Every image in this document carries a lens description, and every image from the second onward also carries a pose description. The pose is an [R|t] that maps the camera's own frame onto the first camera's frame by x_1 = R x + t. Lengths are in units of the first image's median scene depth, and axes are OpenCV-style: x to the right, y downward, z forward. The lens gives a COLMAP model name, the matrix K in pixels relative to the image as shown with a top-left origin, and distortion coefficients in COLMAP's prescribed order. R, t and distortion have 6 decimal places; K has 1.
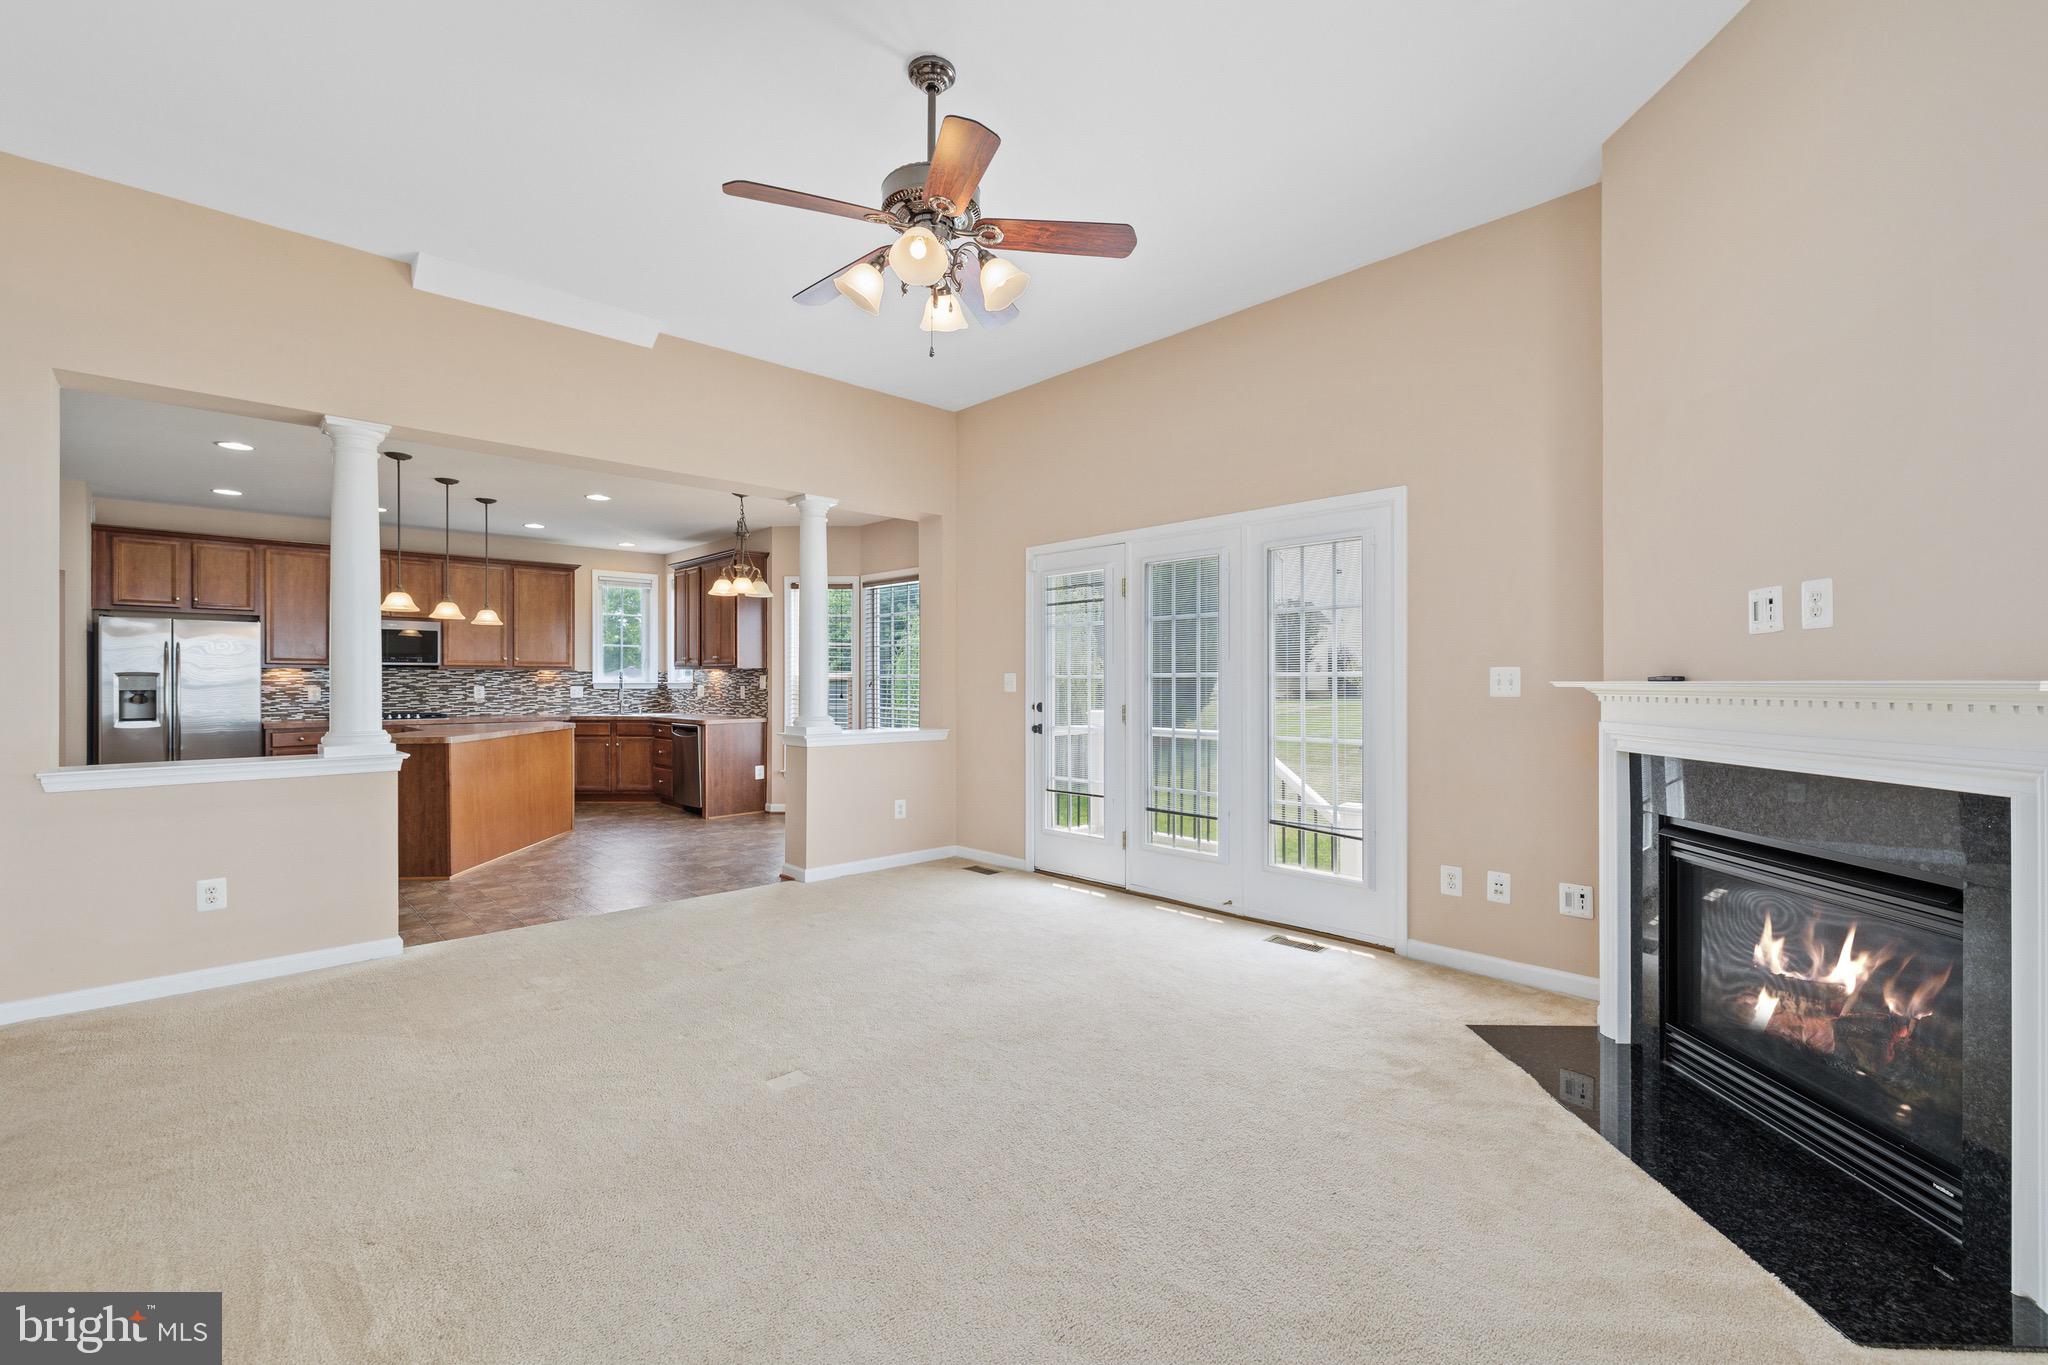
lens RADIAL K [[866.6, 0, 1023.0], [0, 866.6, 679.5], [0, 0, 1]] dist [0.000390, -0.000387]
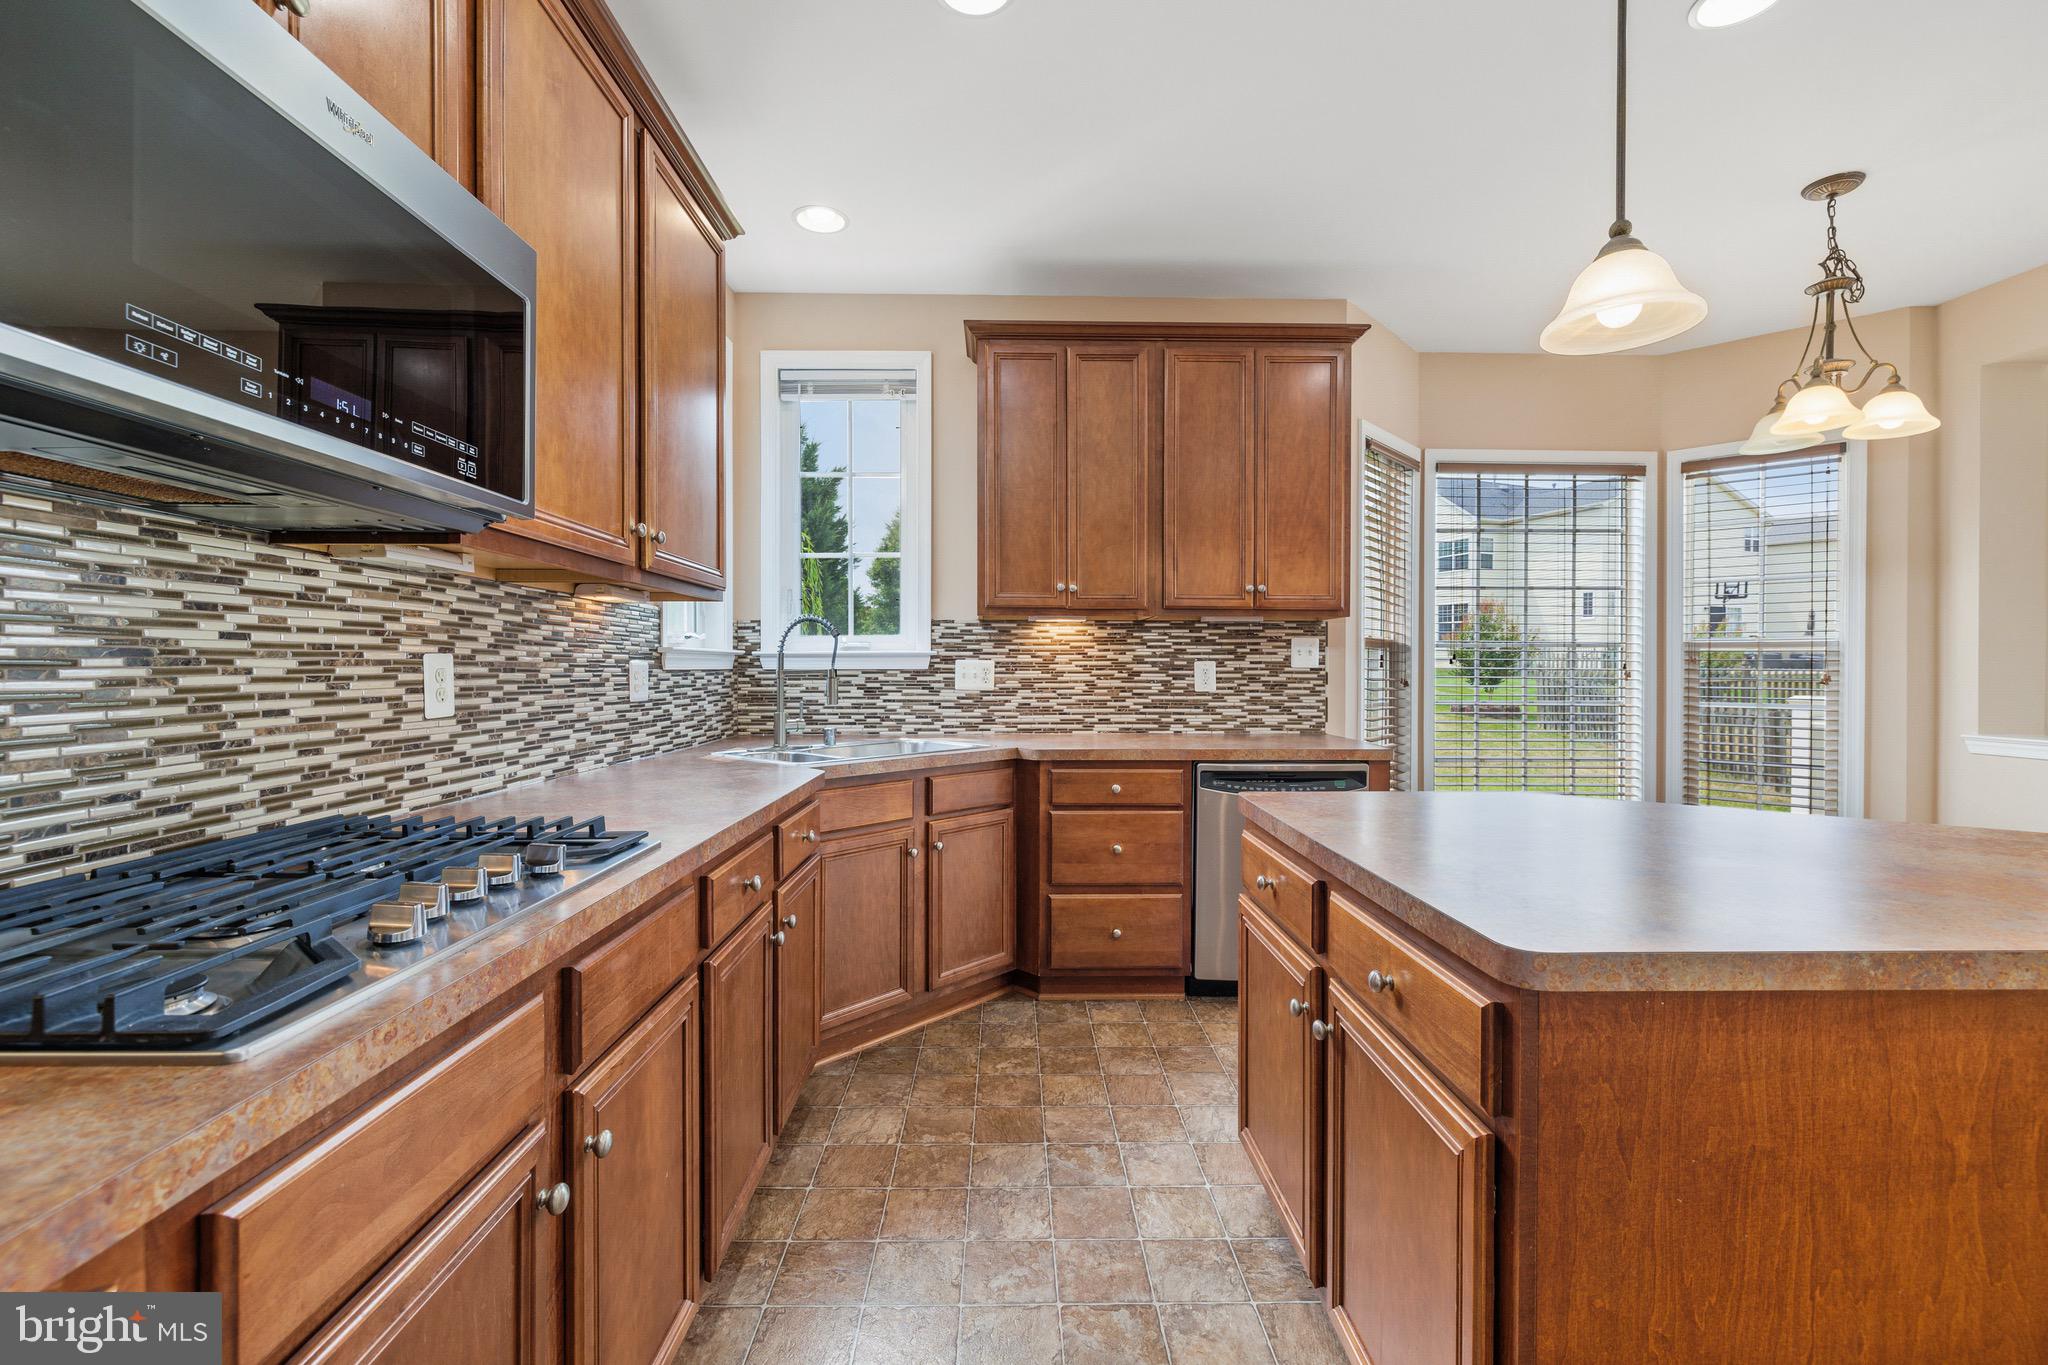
lens RADIAL K [[866.6, 0, 1024.5], [0, 866.6, 677.4], [0, 0, 1]] dist [0.000390, -0.000387]
pose [[0.676798, -0.007363, 0.736132, -0.730669], [-0.003496, 0.999907, 0.013216, 0.010528], [-0.736161, -0.011518, 0.676709, 0.826120]]
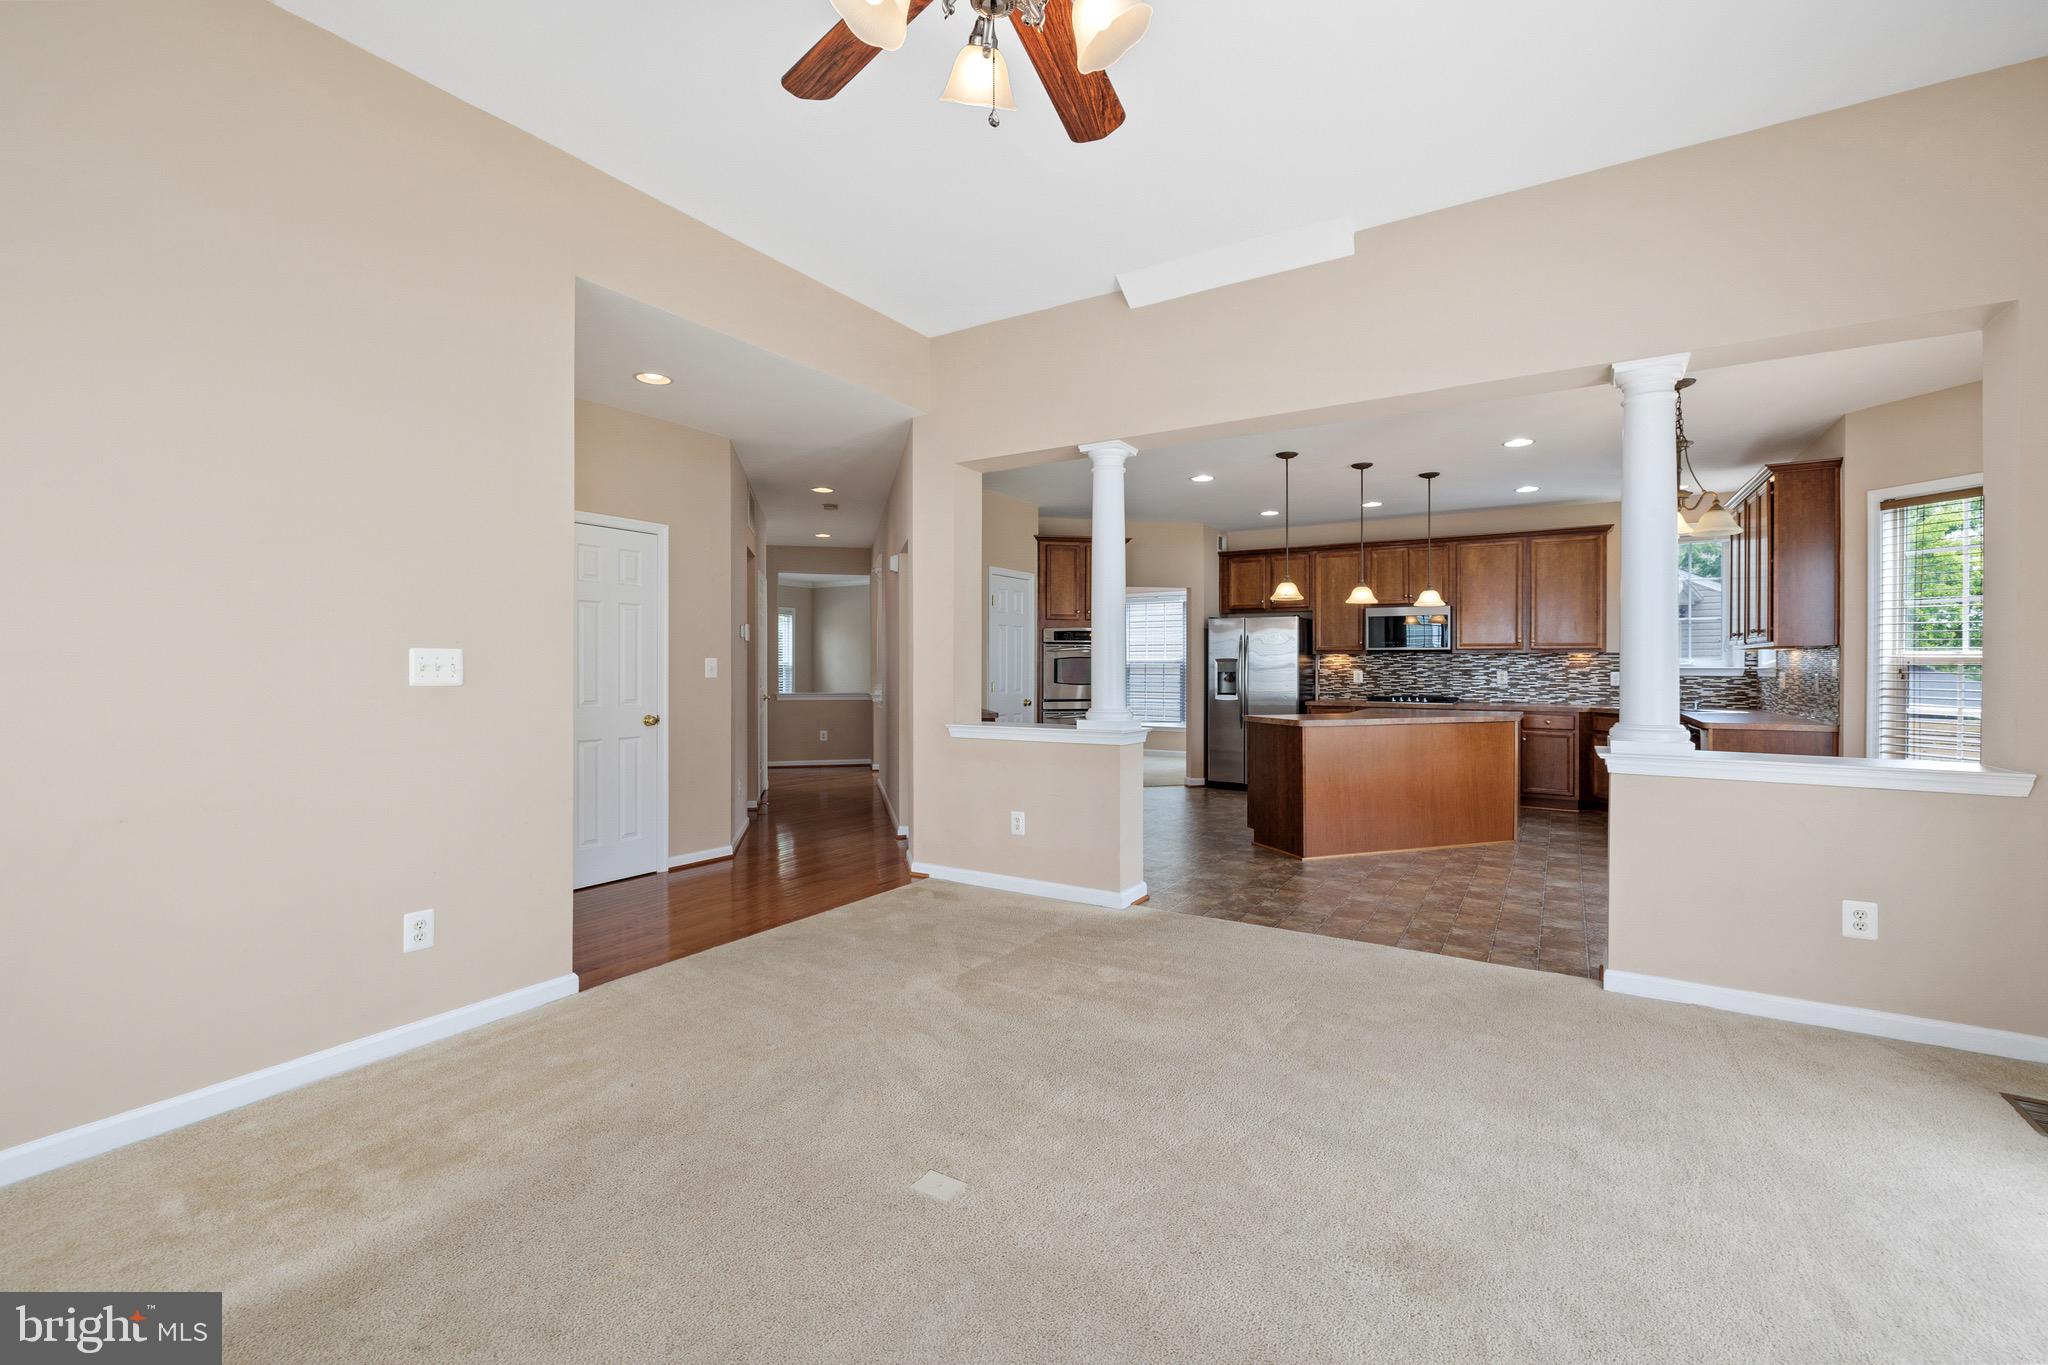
lens RADIAL K [[866.6, 0, 1024.2], [0, 866.6, 665.6], [0, 0, 1]] dist [0.000390, -0.000387]
pose [[0.247744, 0.001678, -0.968824, 0.161919], [0.000669, 0.999998, 0.001903, -0.000135], [0.968825, -0.001119, 0.247743, 0.287278]]
